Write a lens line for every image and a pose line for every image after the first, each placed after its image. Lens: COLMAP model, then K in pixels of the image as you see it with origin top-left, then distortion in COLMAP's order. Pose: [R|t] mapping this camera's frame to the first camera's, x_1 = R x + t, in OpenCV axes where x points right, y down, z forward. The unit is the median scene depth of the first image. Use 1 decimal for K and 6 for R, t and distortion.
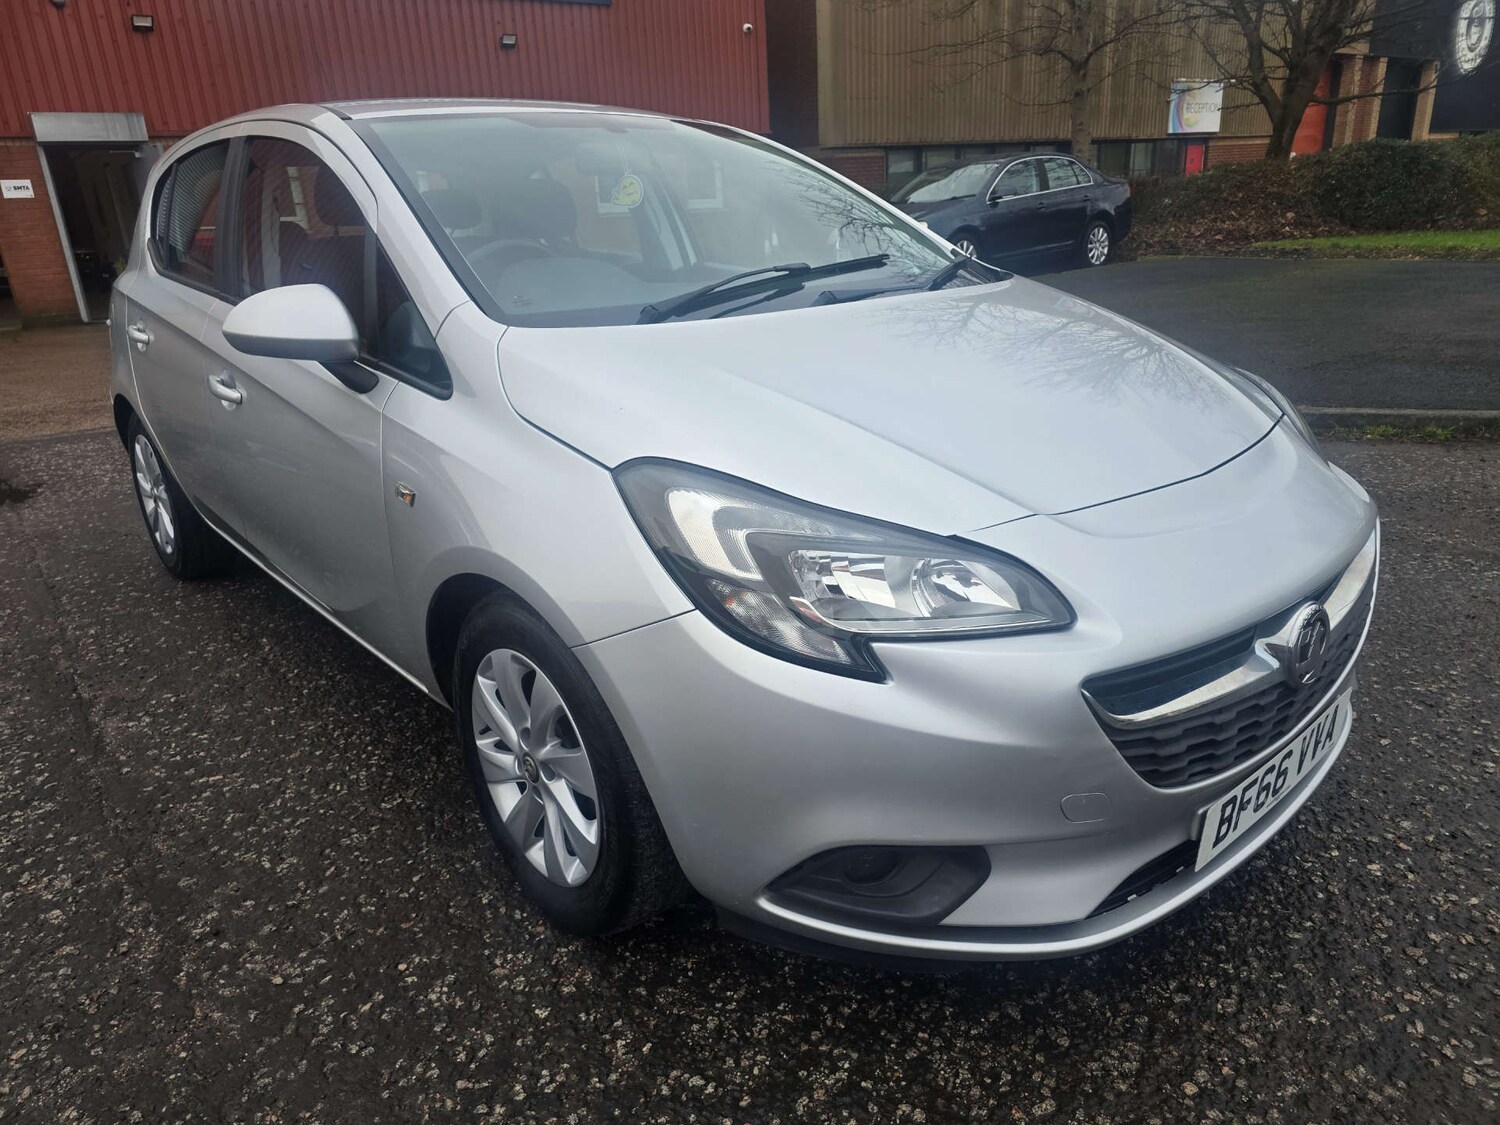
lens RADIAL K [[998.4, 0, 744.7], [0, 998.4, 570.1], [0, 0, 1]] dist [0.056648, -0.046541]
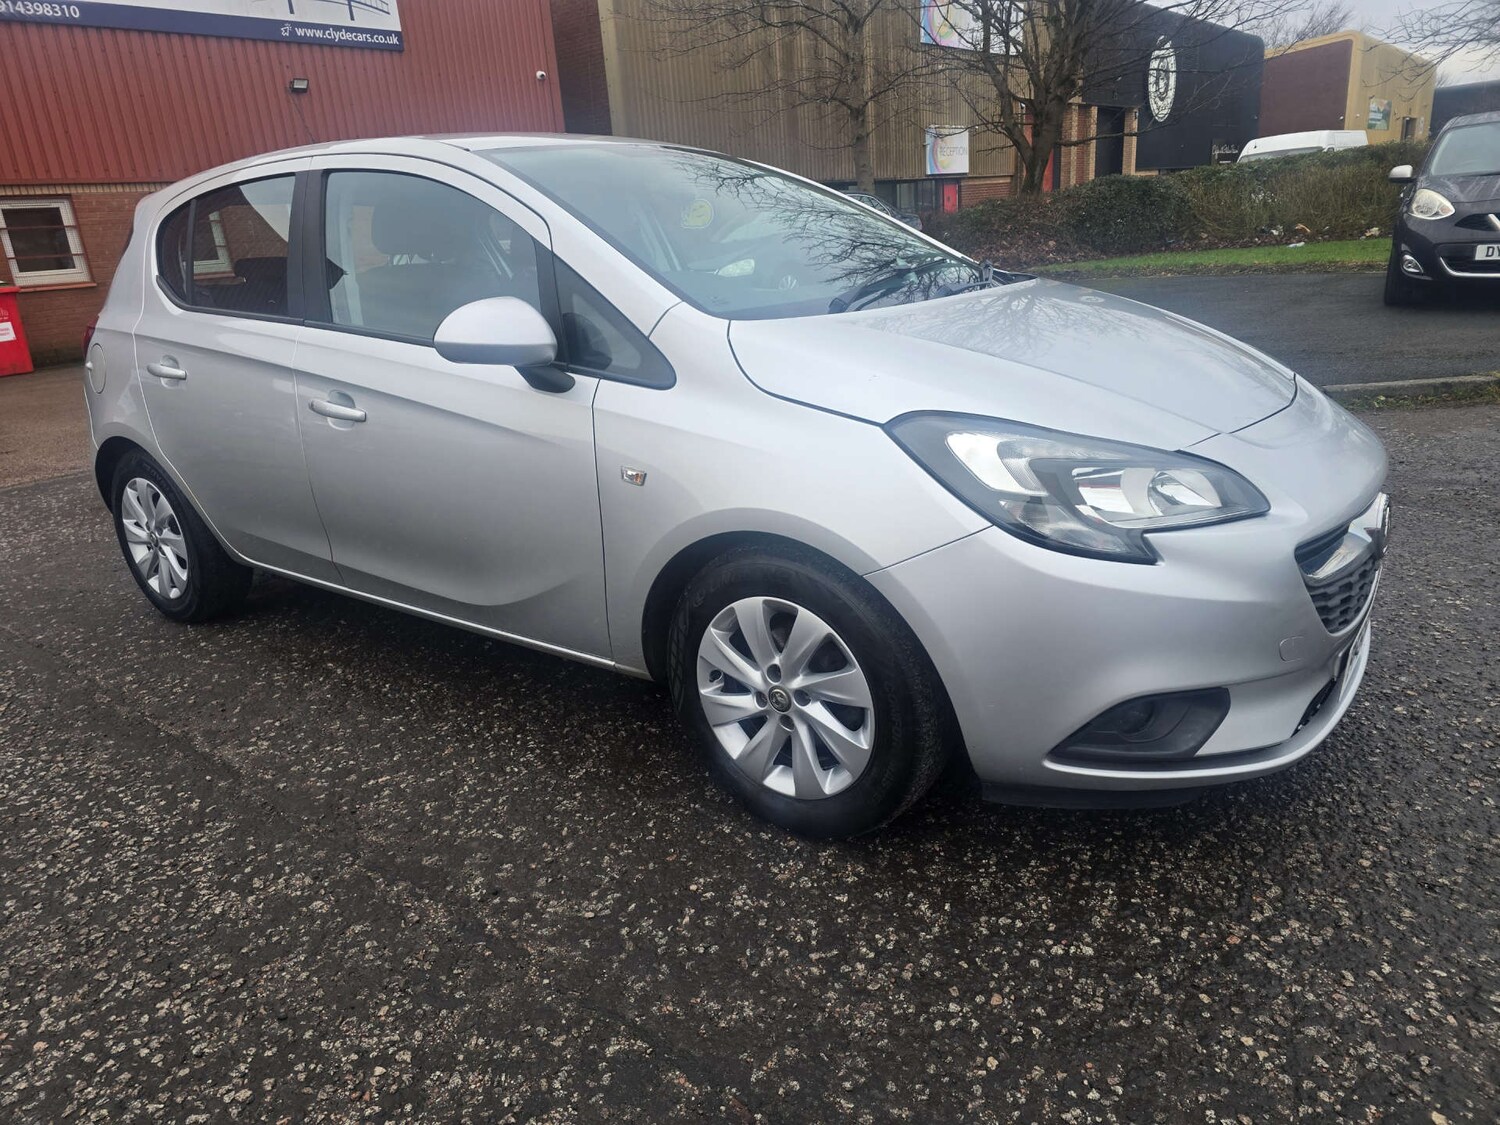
lens RADIAL K [[998.4, 0, 741.6], [0, 998.4, 564.0], [0, 0, 1]] dist [0.056648, -0.046541]
pose [[0.976240, -0.088971, 0.197586, -0.428406], [0.097351, 0.994700, -0.033095, 0.069223], [-0.193594, 0.051543, 0.979727, -0.110754]]
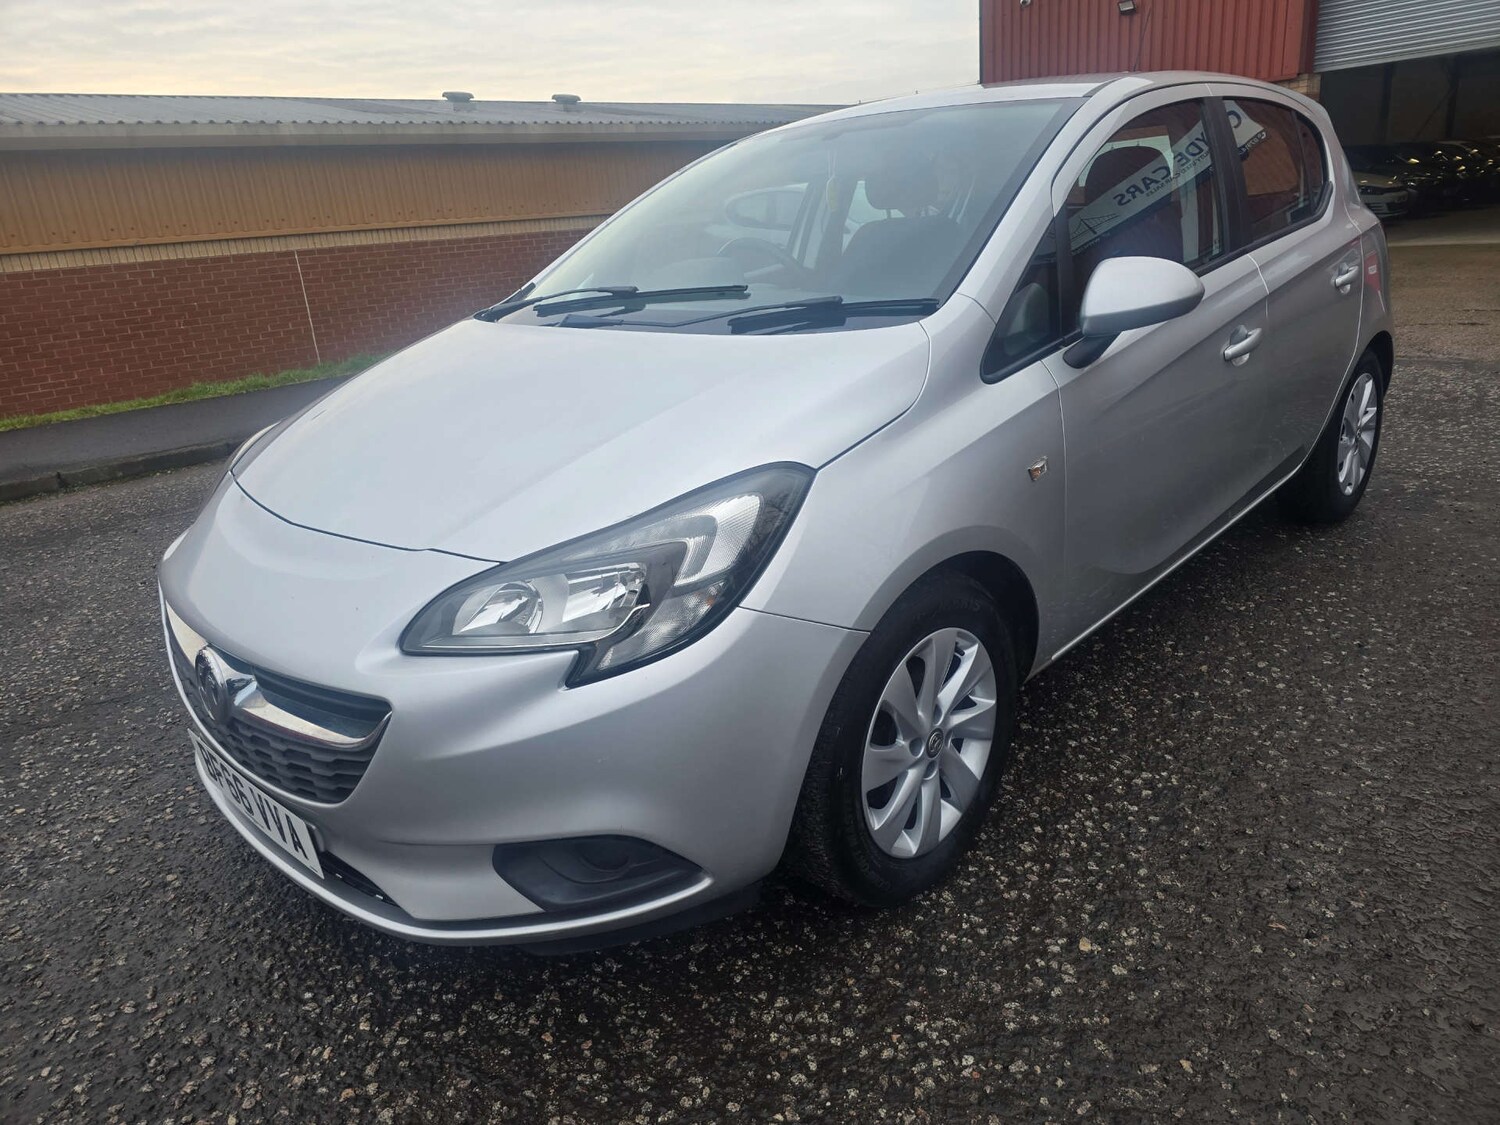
lens RADIAL K [[998.4, 0, 753.6], [0, 998.4, 552.3], [0, 0, 1]] dist [0.056648, -0.046541]
pose [[0.086266, 0.357727, -0.929833, 1.287384], [-0.272022, 0.906306, 0.323439, -0.470078], [0.958416, 0.225034, 0.175493, 1.086290]]
